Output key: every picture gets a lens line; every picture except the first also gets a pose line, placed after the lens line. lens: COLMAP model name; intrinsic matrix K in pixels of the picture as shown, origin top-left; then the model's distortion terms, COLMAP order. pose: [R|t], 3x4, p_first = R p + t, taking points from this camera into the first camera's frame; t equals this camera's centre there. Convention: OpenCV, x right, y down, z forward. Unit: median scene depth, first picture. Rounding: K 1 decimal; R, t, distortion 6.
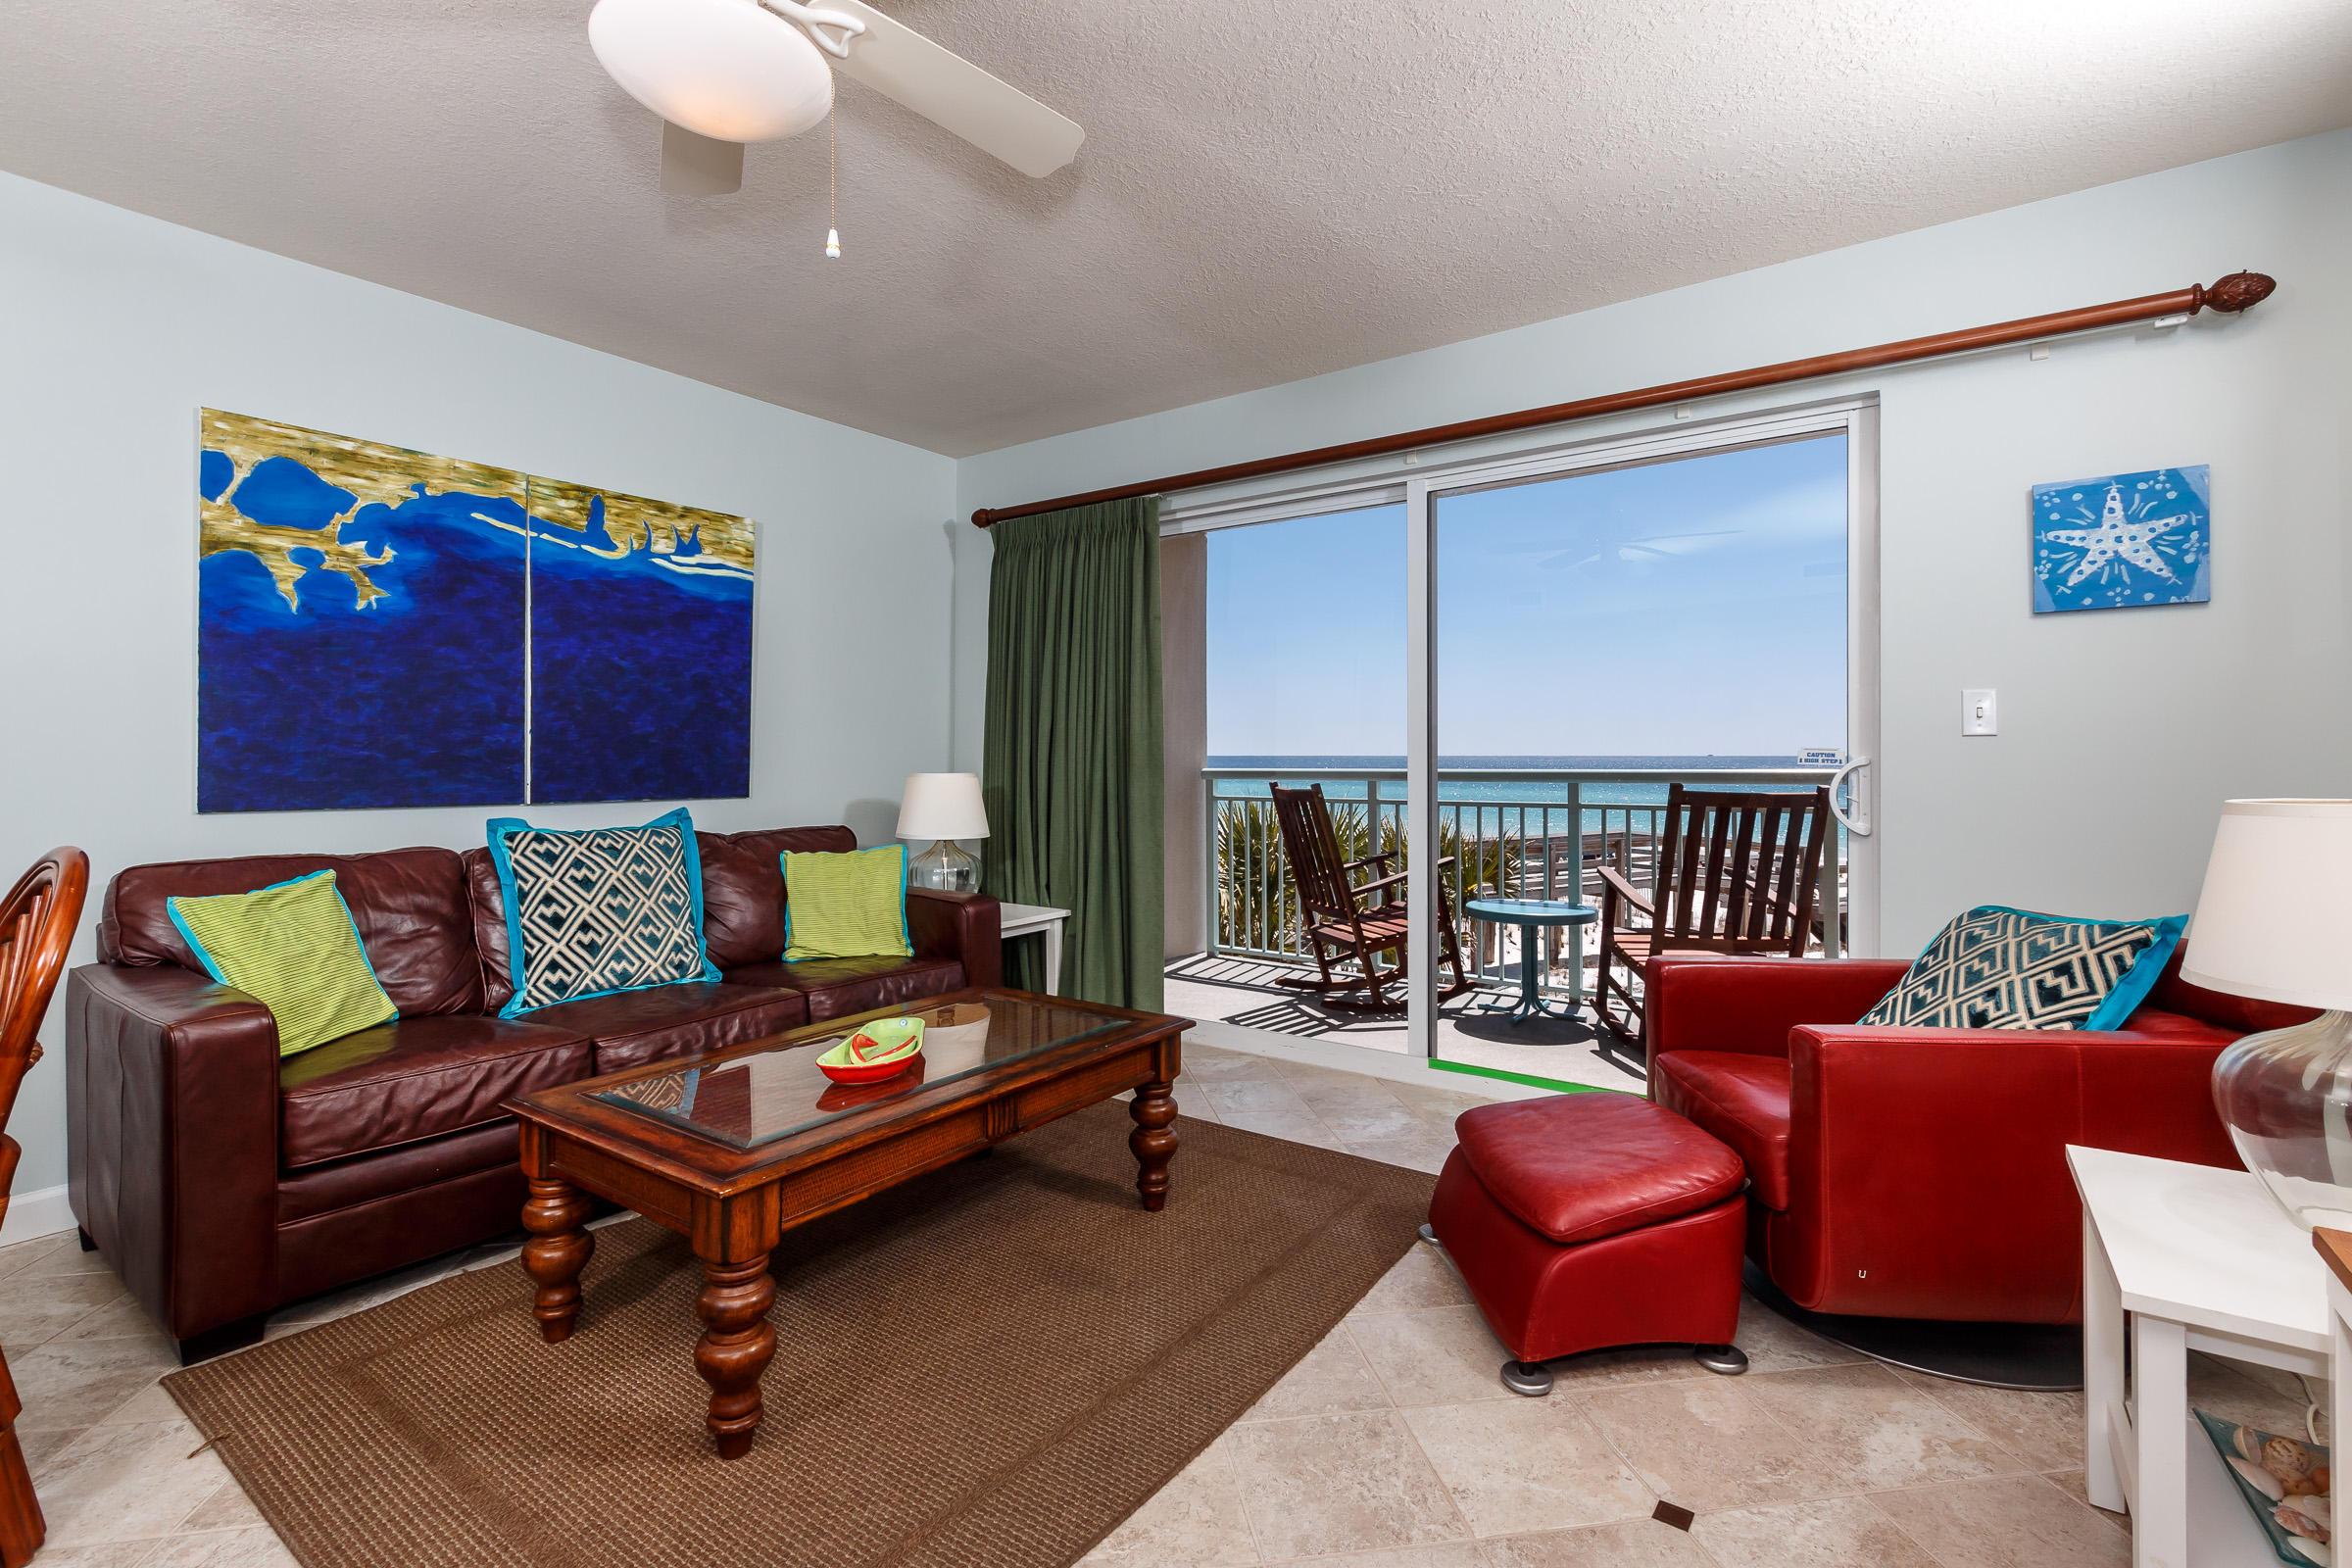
lens RADIAL K [[1078.9, 0, 1130.9], [0, 1078.9, 755.7], [0, 0, 1]] dist [0.009080, -0.002153]
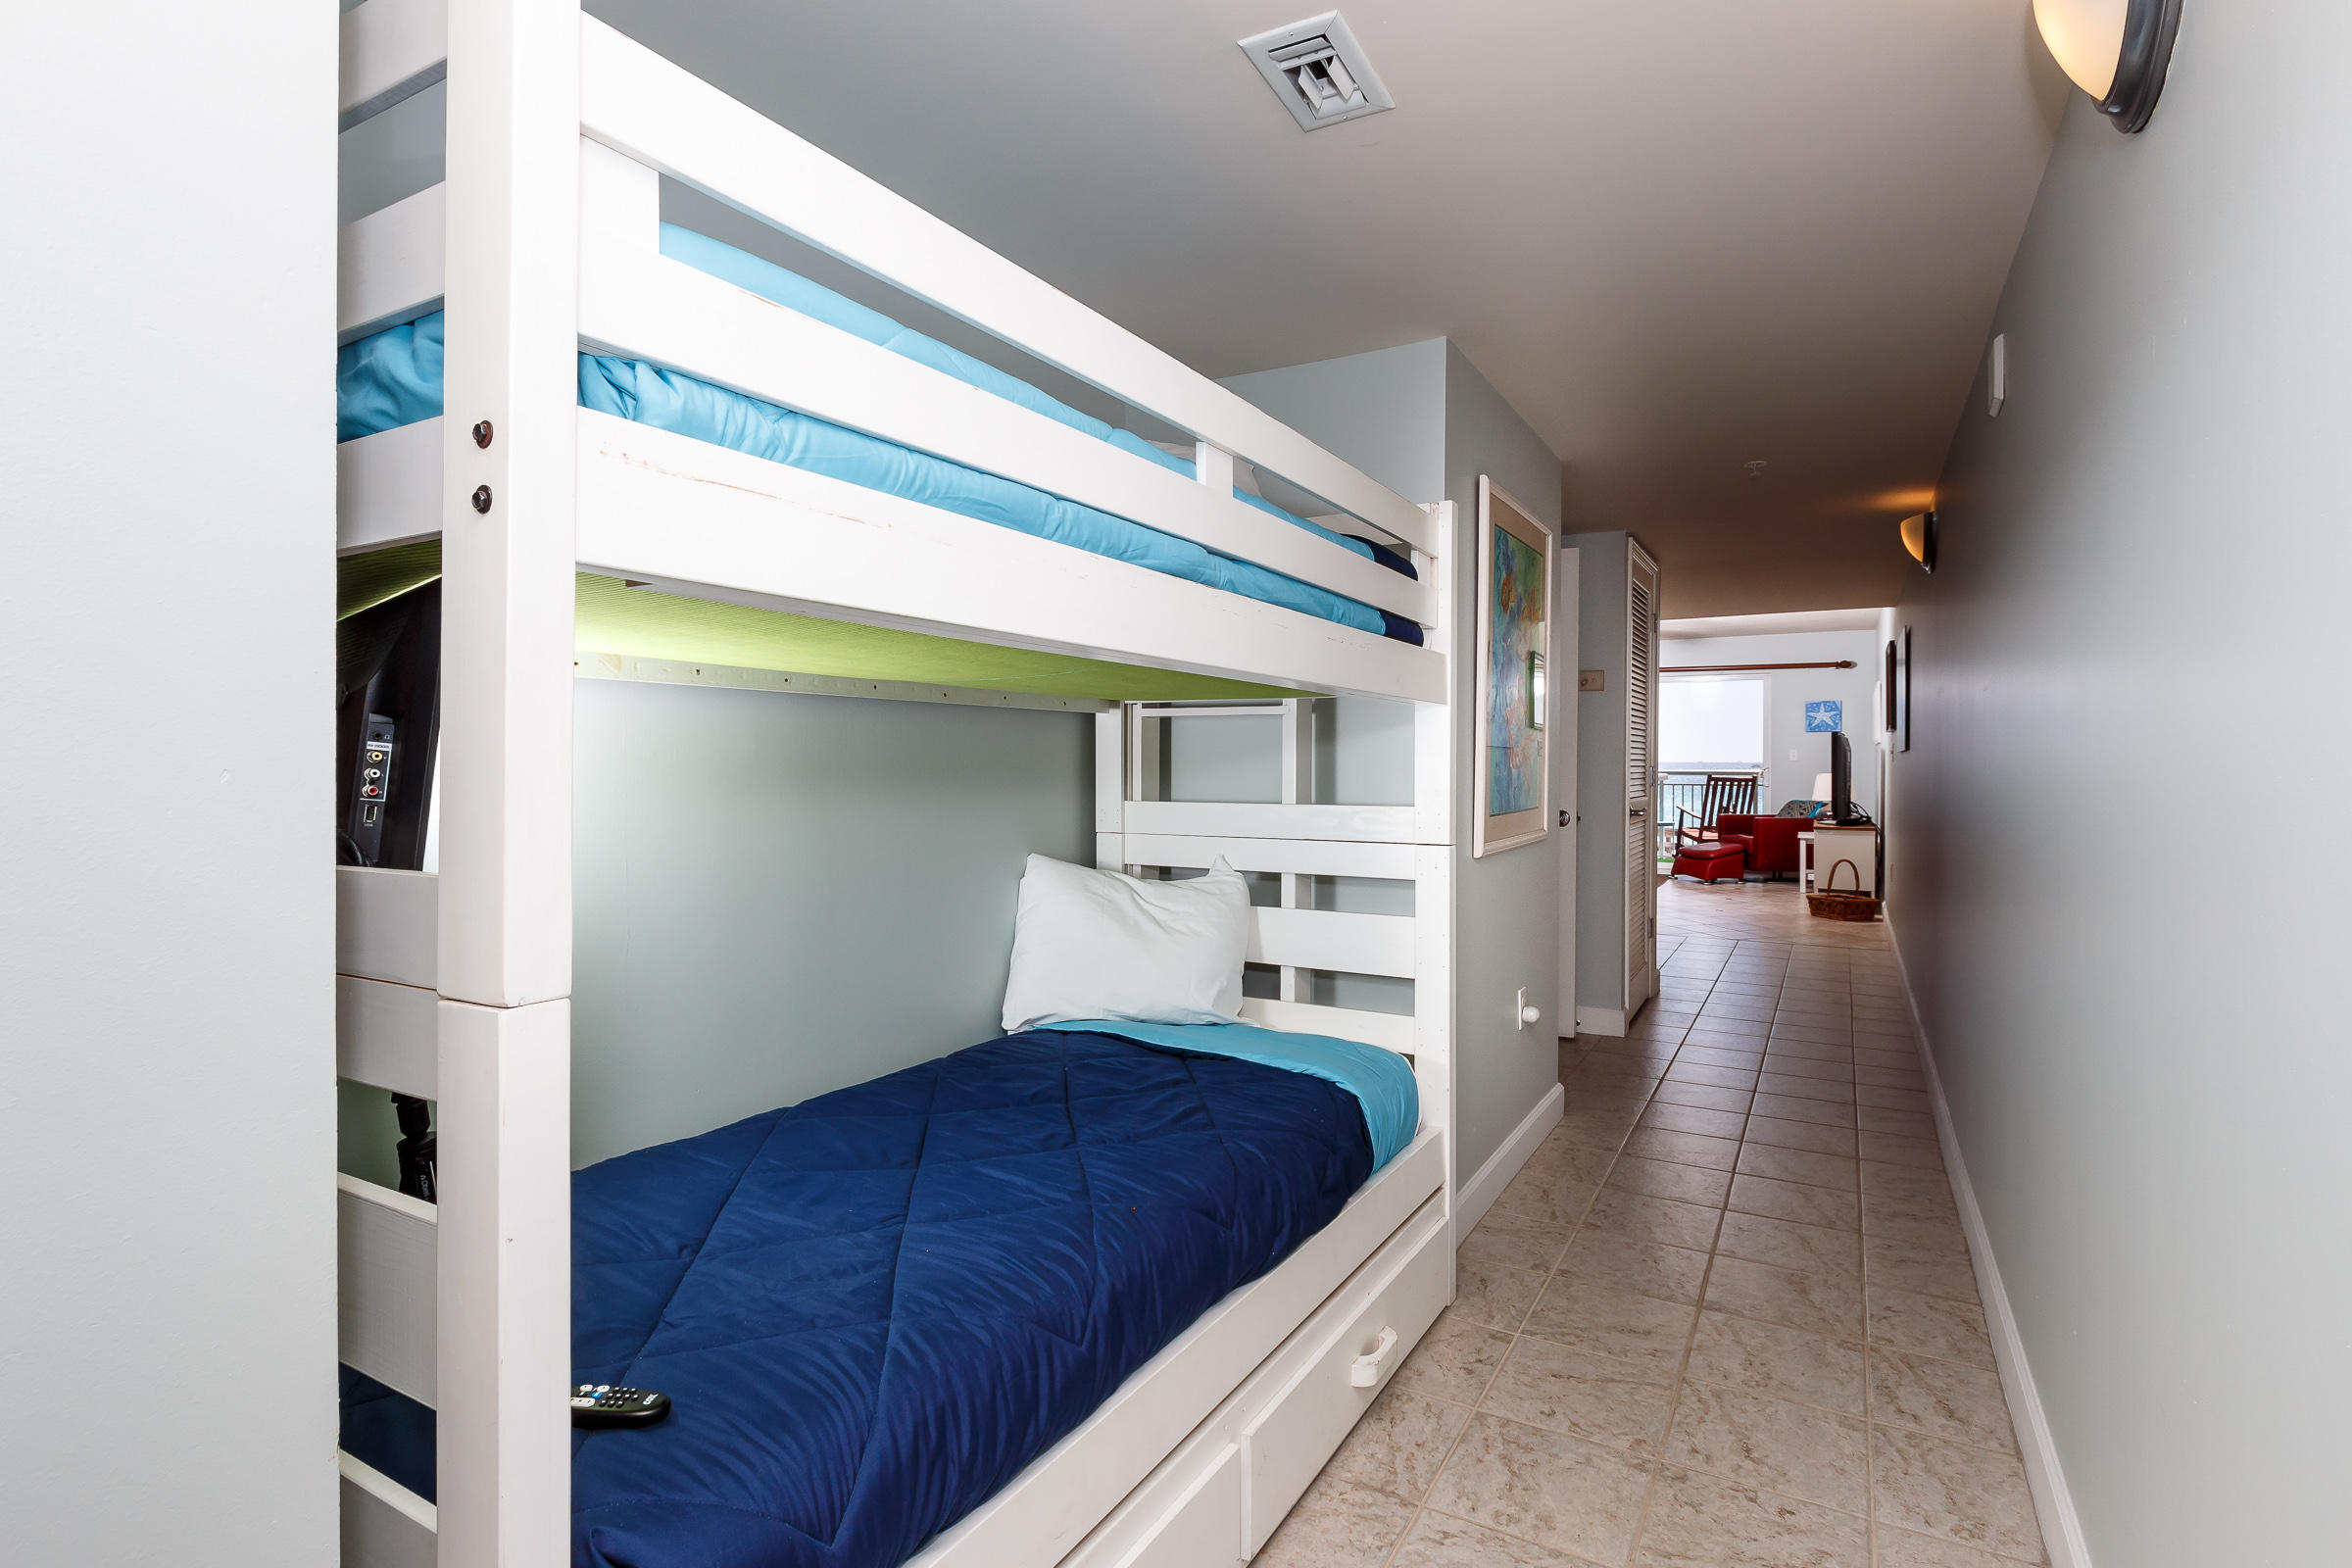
lens RADIAL K [[1140.3, 0, 1171.7], [0, 1140.3, 774.4], [0, 0, 1]] dist [0.011868, -0.002730]
pose [[0.994278, -0.000841, 0.106825, -1.805281], [-0.000850, 0.999875, 0.015785, -0.033124], [-0.106825, -0.015785, 0.994153, -2.731583]]
